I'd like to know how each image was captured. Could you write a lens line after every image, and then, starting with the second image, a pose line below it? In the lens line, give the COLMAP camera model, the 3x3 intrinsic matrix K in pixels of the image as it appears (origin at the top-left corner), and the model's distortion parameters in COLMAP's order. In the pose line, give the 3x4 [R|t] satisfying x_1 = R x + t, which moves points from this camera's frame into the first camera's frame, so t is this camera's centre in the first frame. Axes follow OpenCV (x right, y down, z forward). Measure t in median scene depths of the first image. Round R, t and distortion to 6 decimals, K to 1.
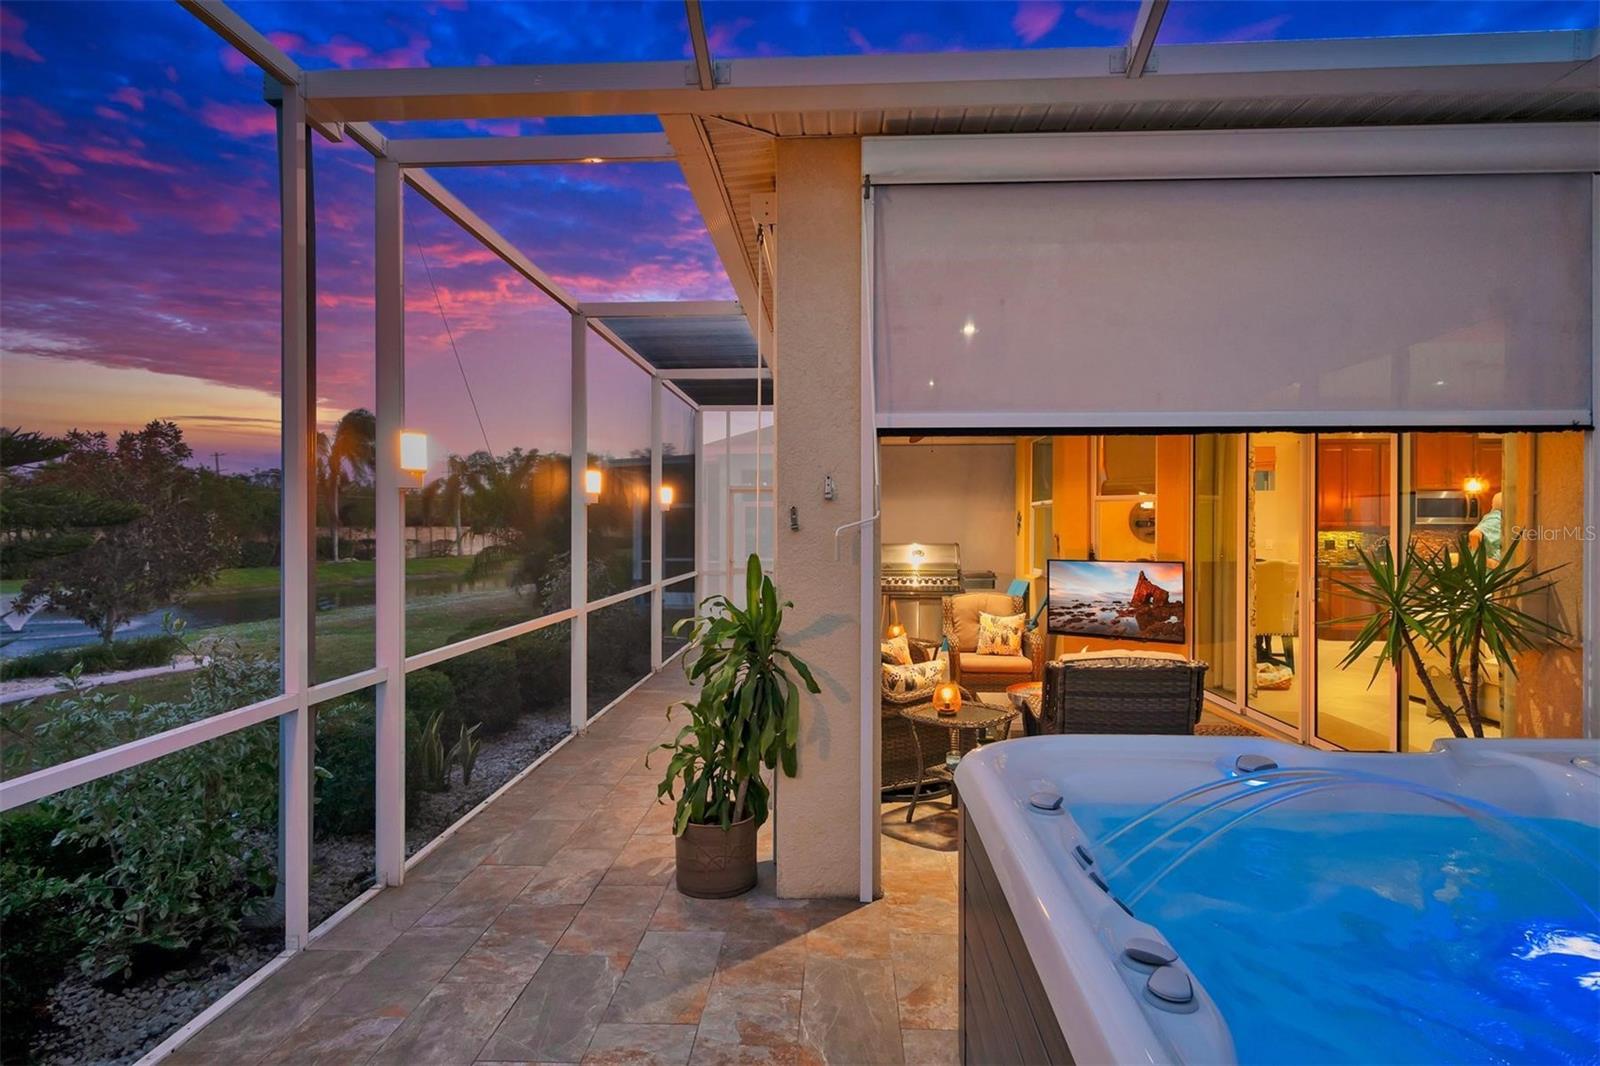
lens RADIAL K [[863.2, 0, 800.0], [0, 863.2, 533.0], [0, 0, 1]] dist [0.010951, 0.000274]
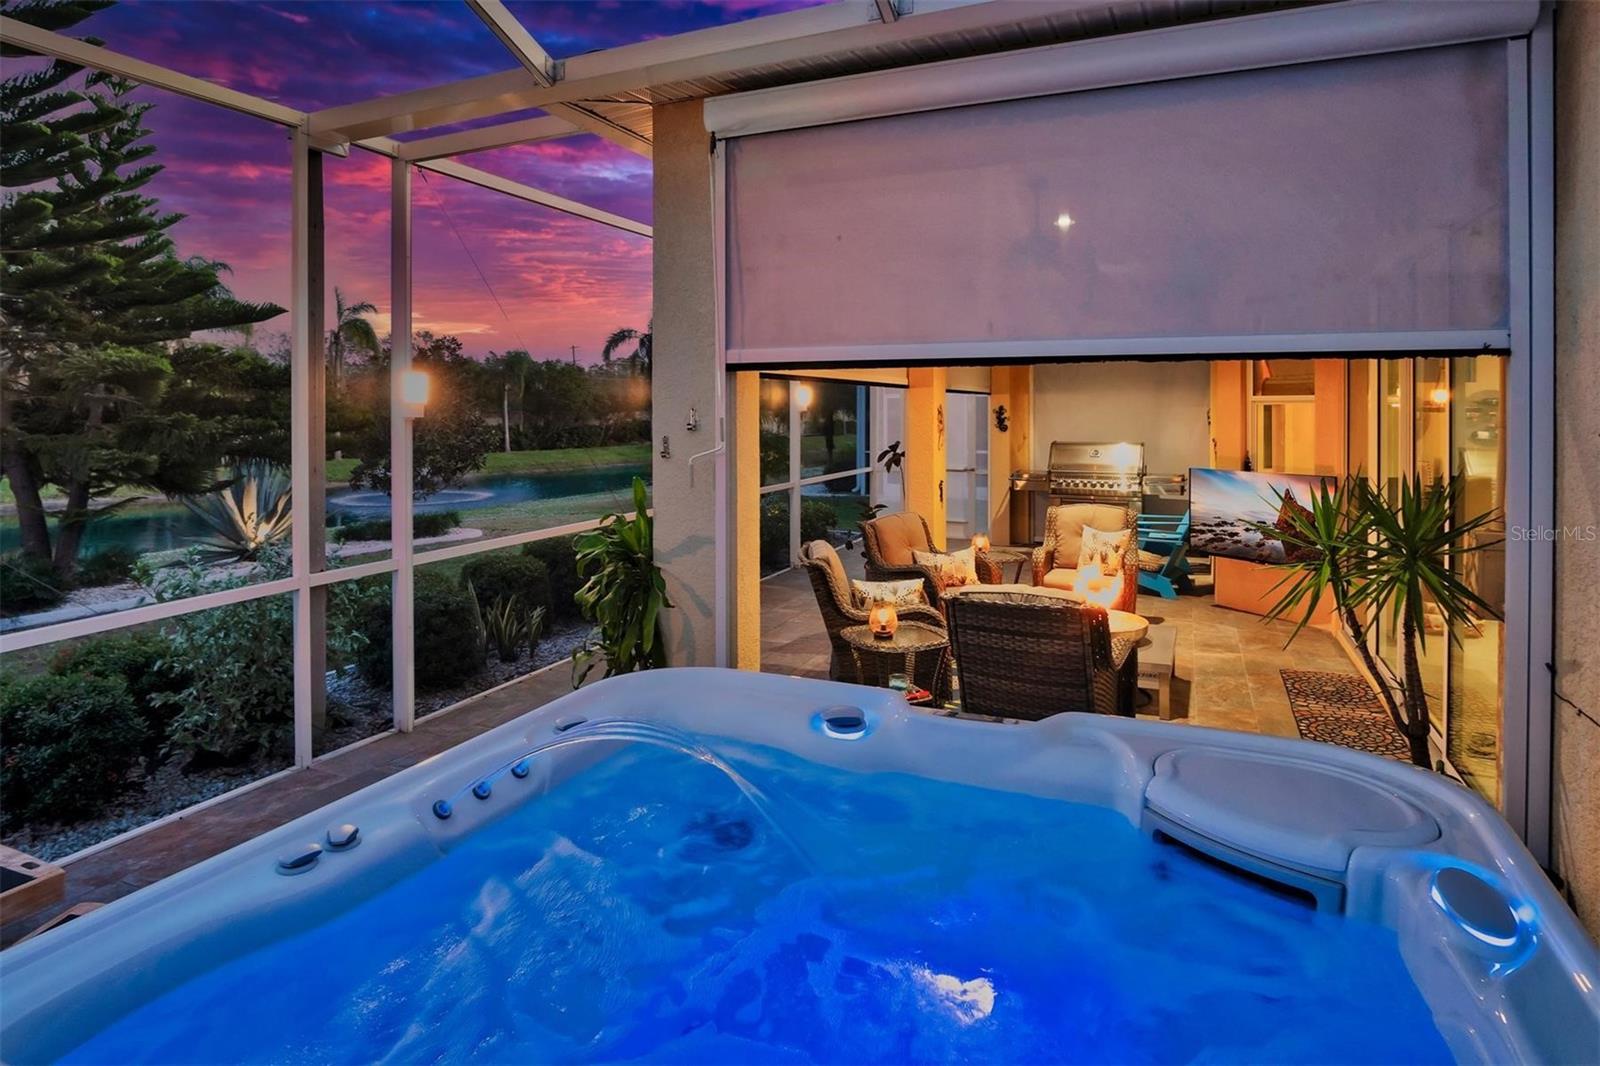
lens RADIAL K [[900.0, 0, 794.3], [0, 900.0, 418.2], [0, 0, 1]] dist [-0.017668, 0.001142]
pose [[0.933987, 0.002101, -0.357300, 0.462640], [-0.000282, 0.999987, 0.005143, -0.049597], [0.357306, -0.004703, 0.933975, -0.010596]]
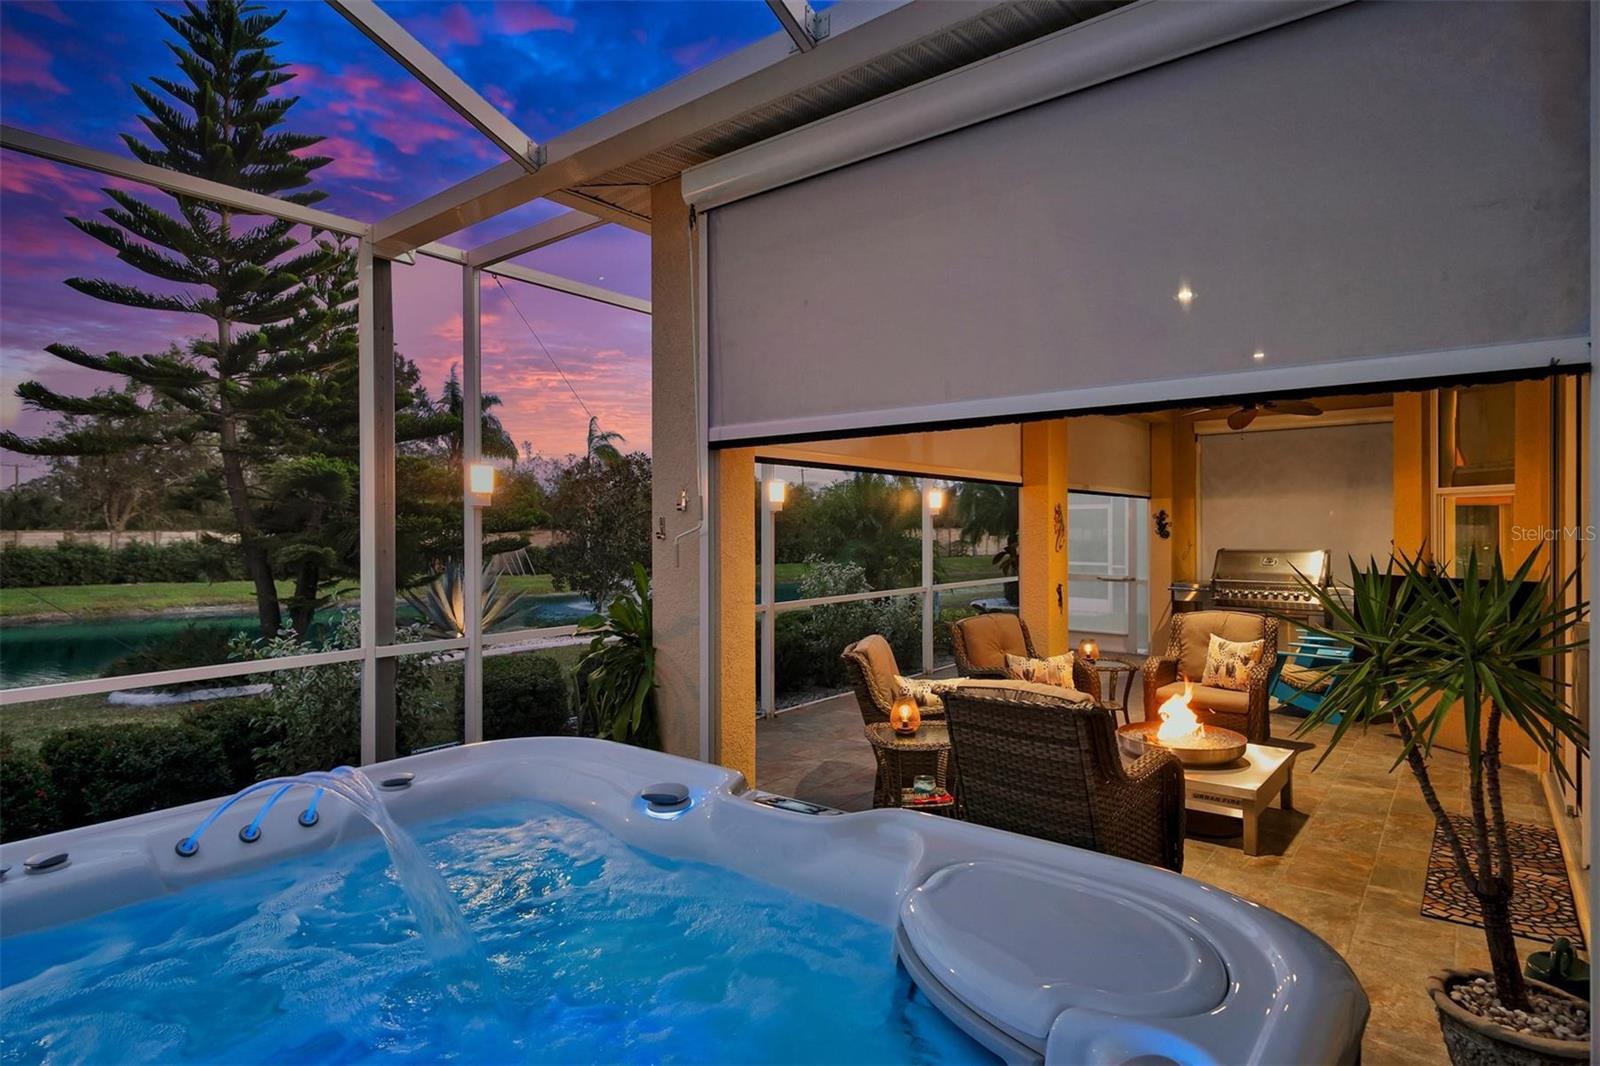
lens RADIAL K [[863.2, 0, 800.0], [0, 863.2, 533.0], [0, 0, 1]] dist [0.010951, 0.000274]
pose [[0.817229, 0.002617, -0.576306, 0.643311], [-0.002879, 0.999996, 0.000458, -0.008884], [0.576305, 0.001285, 0.817234, 0.169348]]
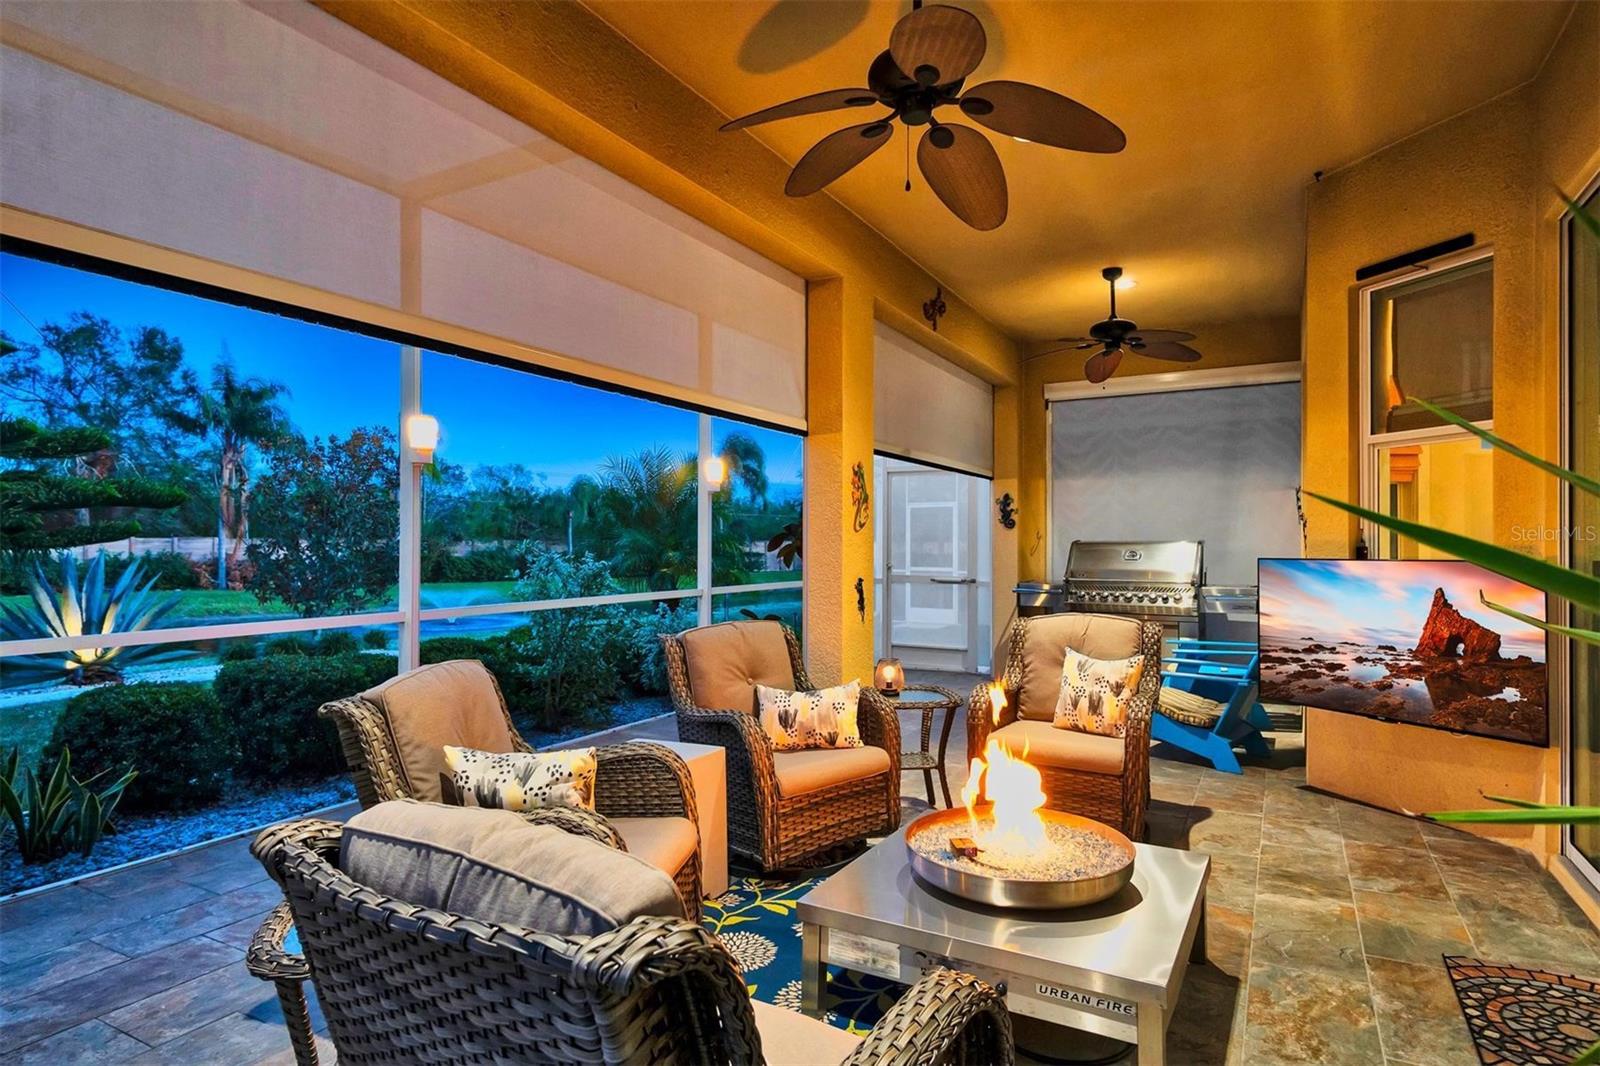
lens RADIAL K [[877.5, 0, 800.8], [0, 877.5, 540.4], [0, 0, 1]] dist [0.014424, 0.000516]
pose [[0.896839, 0.001774, -0.442353, 0.535980], [-0.006496, 0.999937, -0.009159, 0.051394], [0.442309, 0.011088, 0.896794, 0.753724]]
